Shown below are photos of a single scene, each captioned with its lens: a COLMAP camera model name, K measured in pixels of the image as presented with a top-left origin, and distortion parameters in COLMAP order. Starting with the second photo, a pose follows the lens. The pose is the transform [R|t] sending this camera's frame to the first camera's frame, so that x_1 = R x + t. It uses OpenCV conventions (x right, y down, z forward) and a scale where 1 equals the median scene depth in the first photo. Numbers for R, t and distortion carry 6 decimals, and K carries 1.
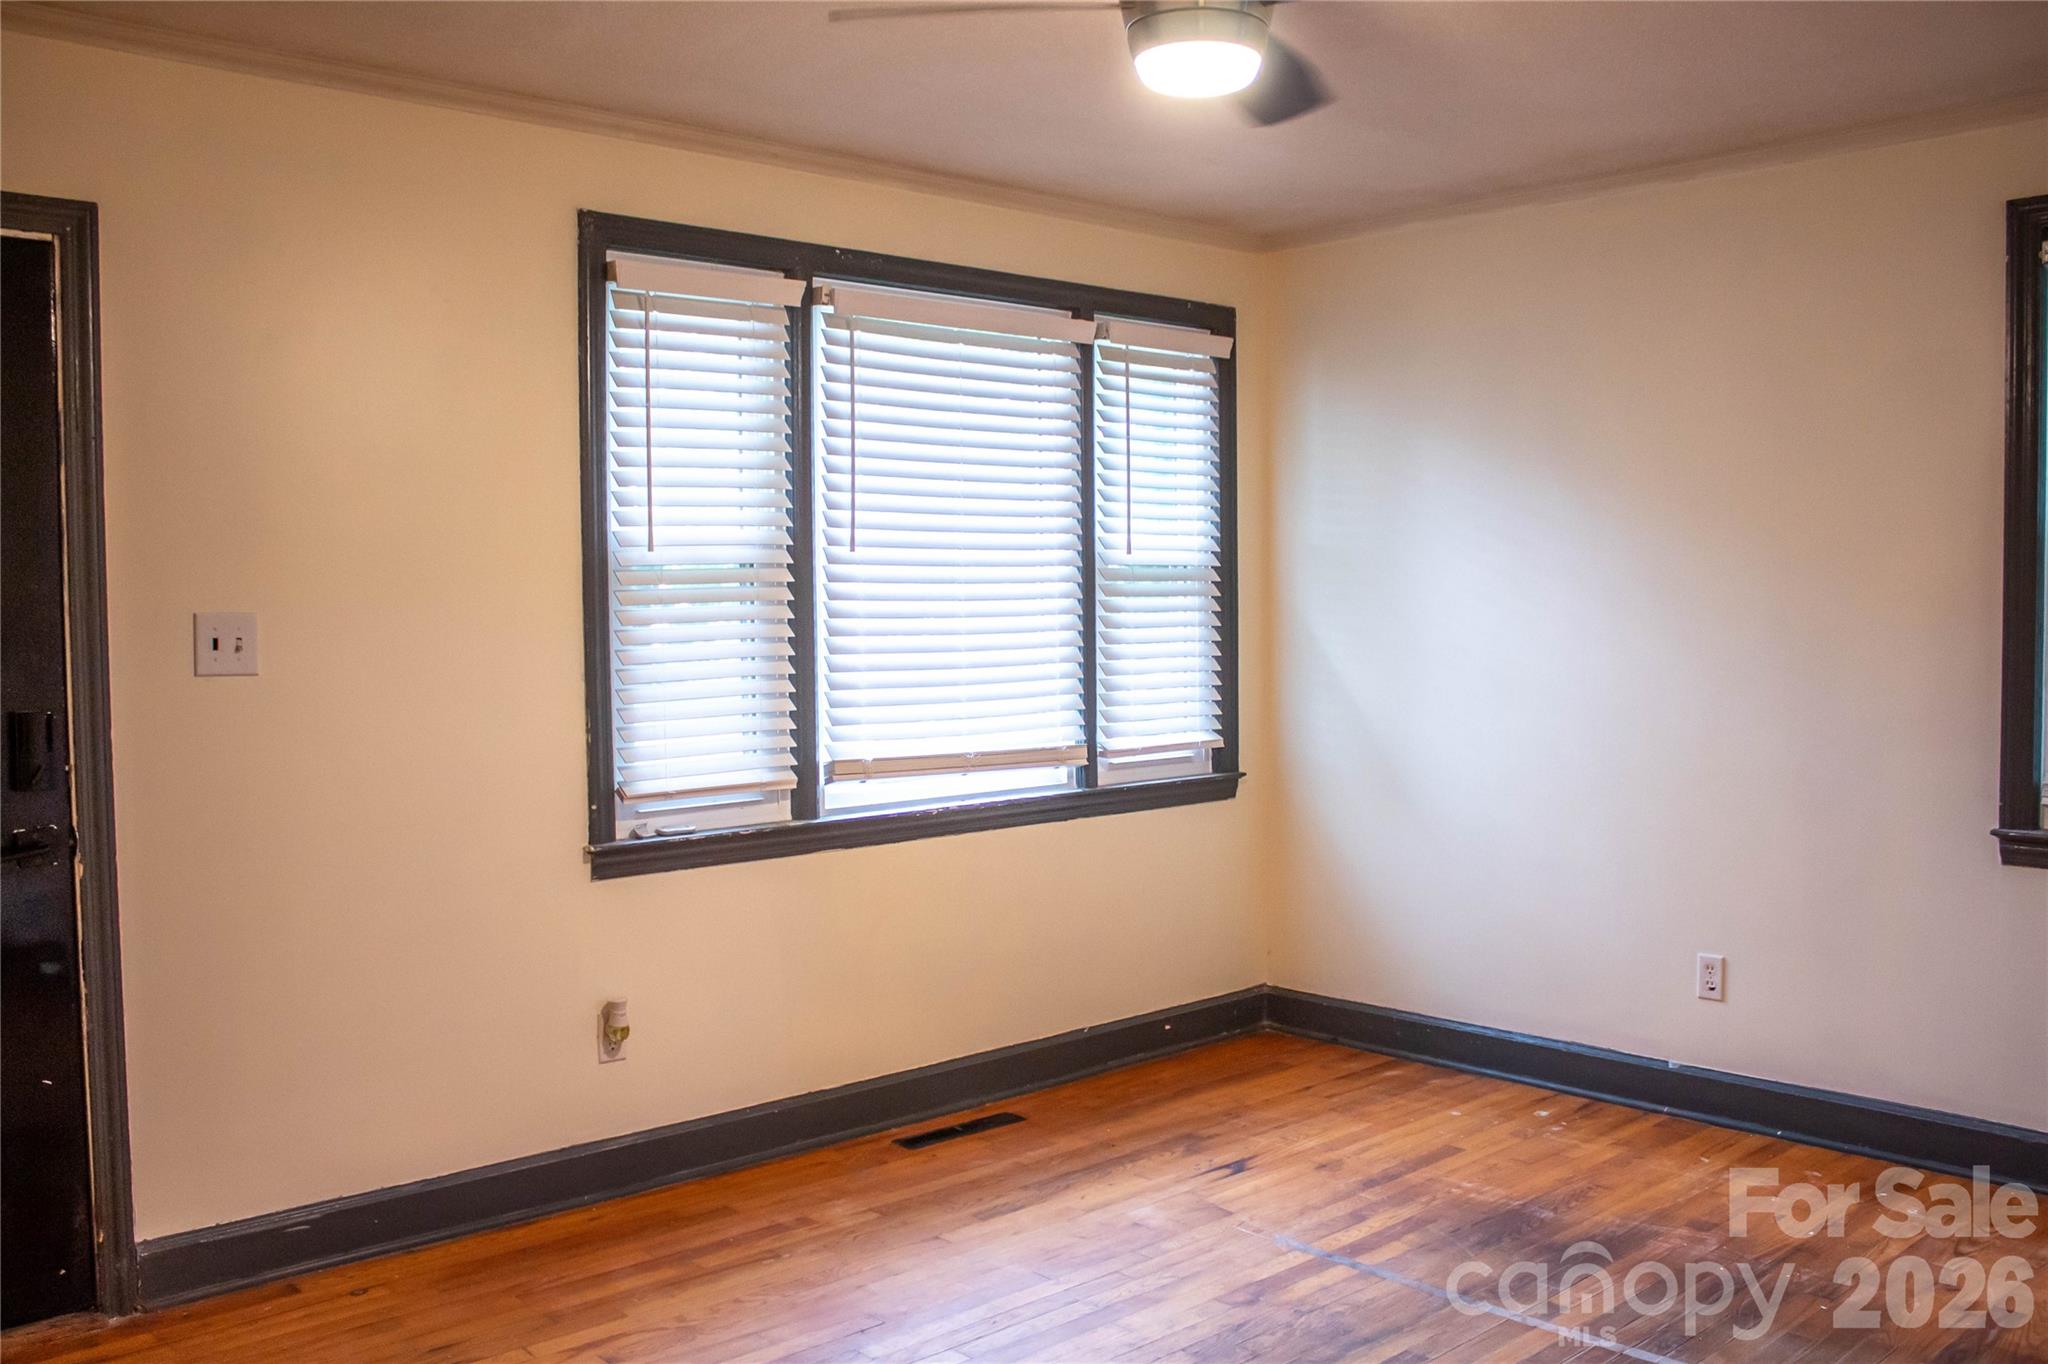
lens RADIAL K [[1749.1, 0, 1023.1], [0, 1749.1, 686.4], [0, 0, 1]] dist [-0.012976, 0.003178]
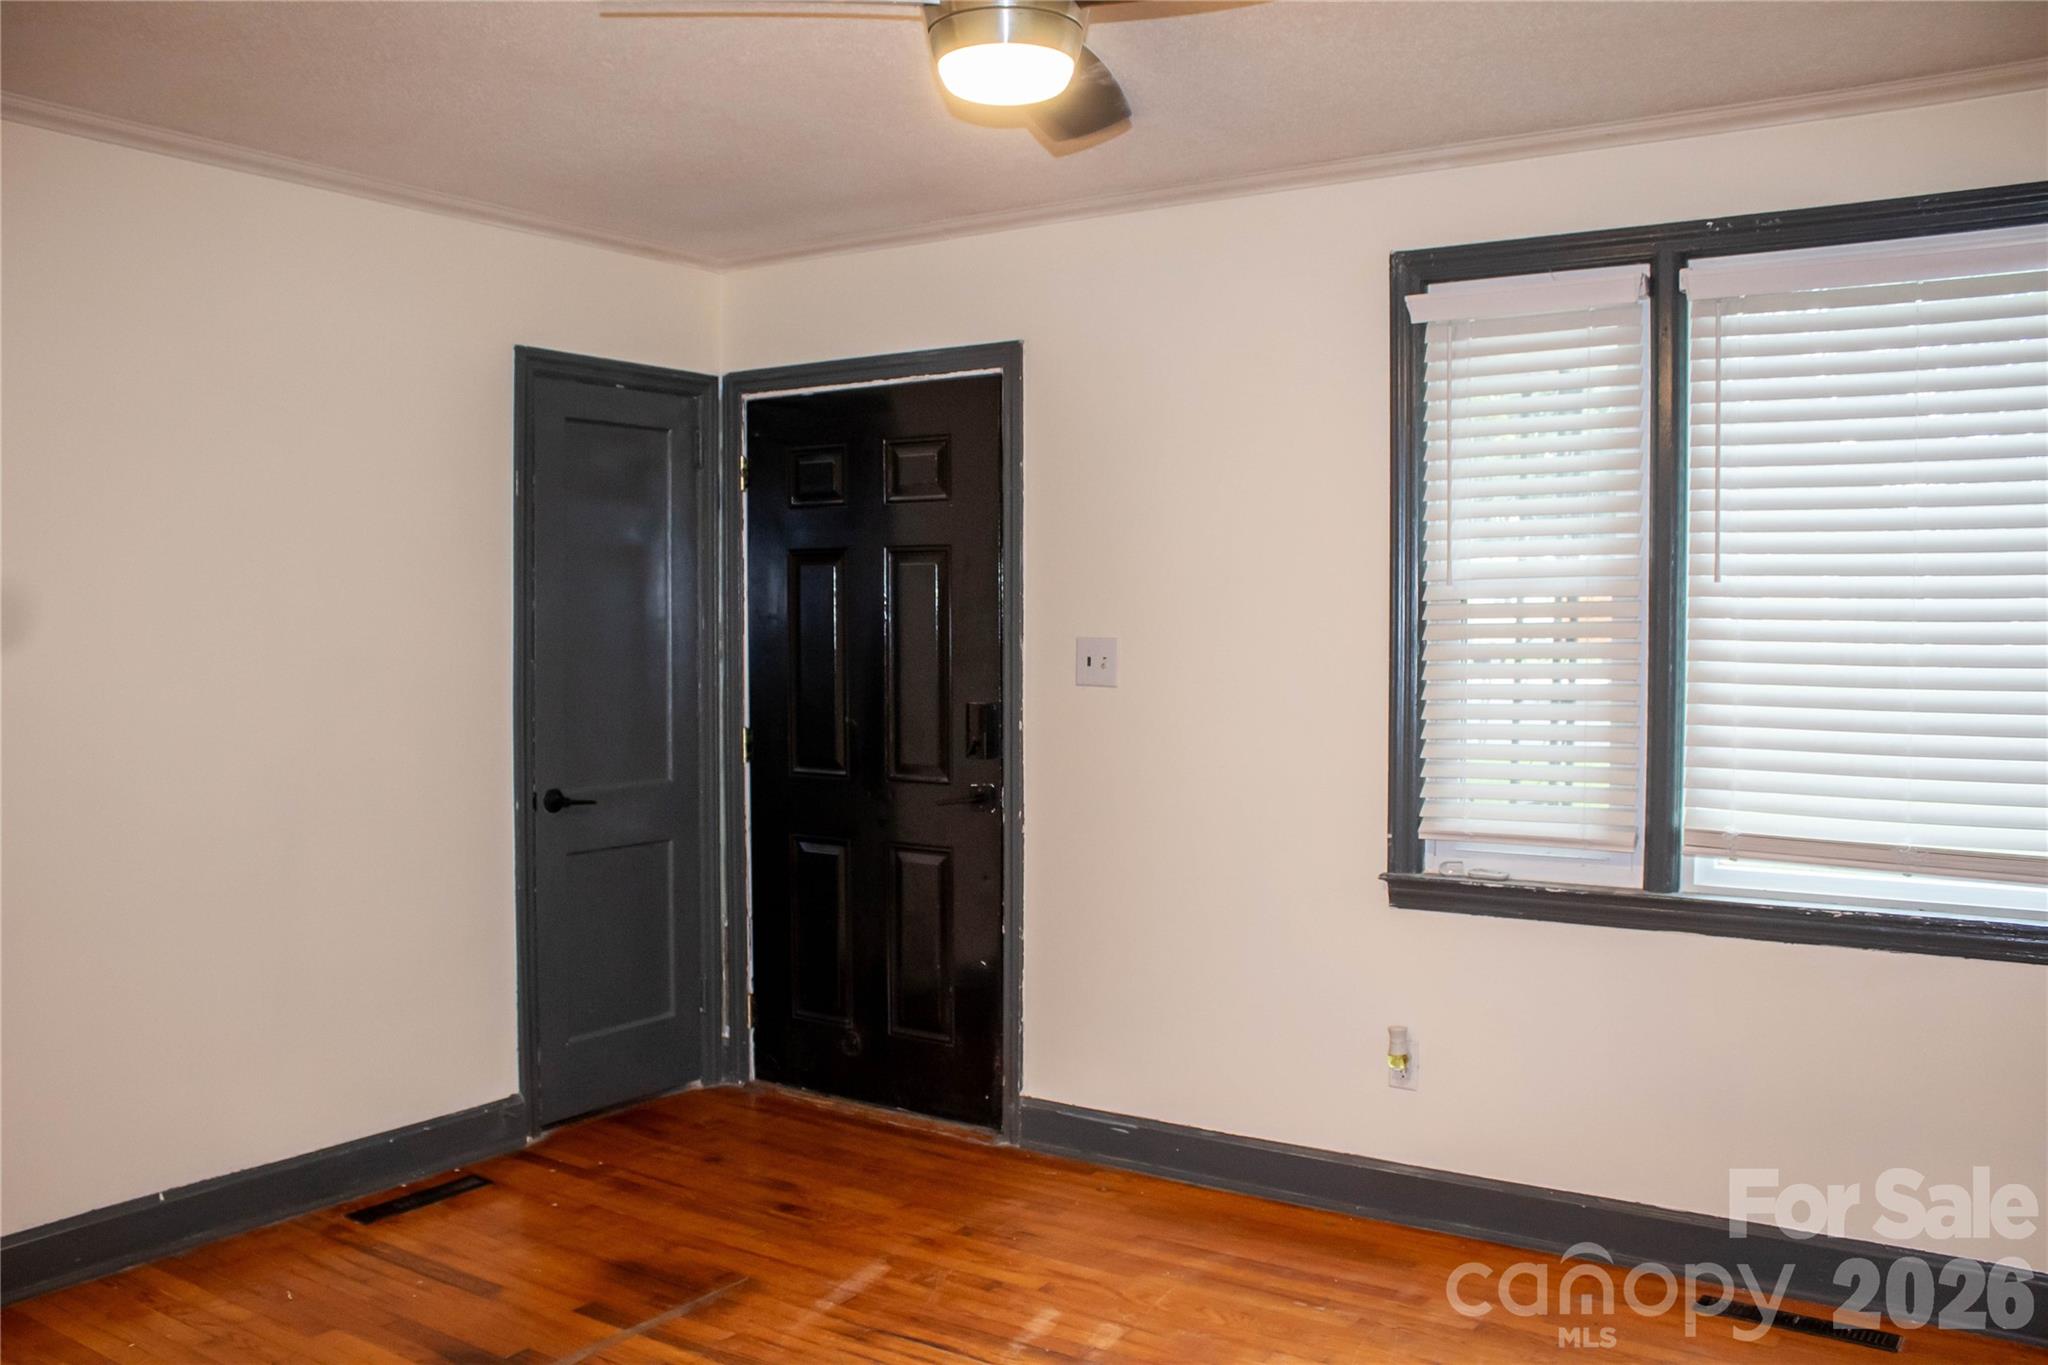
lens RADIAL K [[1749.1, 0, 1024.5], [0, 1749.1, 688.0], [0, 0, 1]] dist [-0.012976, 0.003178]
pose [[0.303903, 0.053528, -0.951198, 0.657189], [-0.052500, 0.997844, 0.039379, -0.045869], [0.951255, 0.037971, 0.306058, 0.478538]]
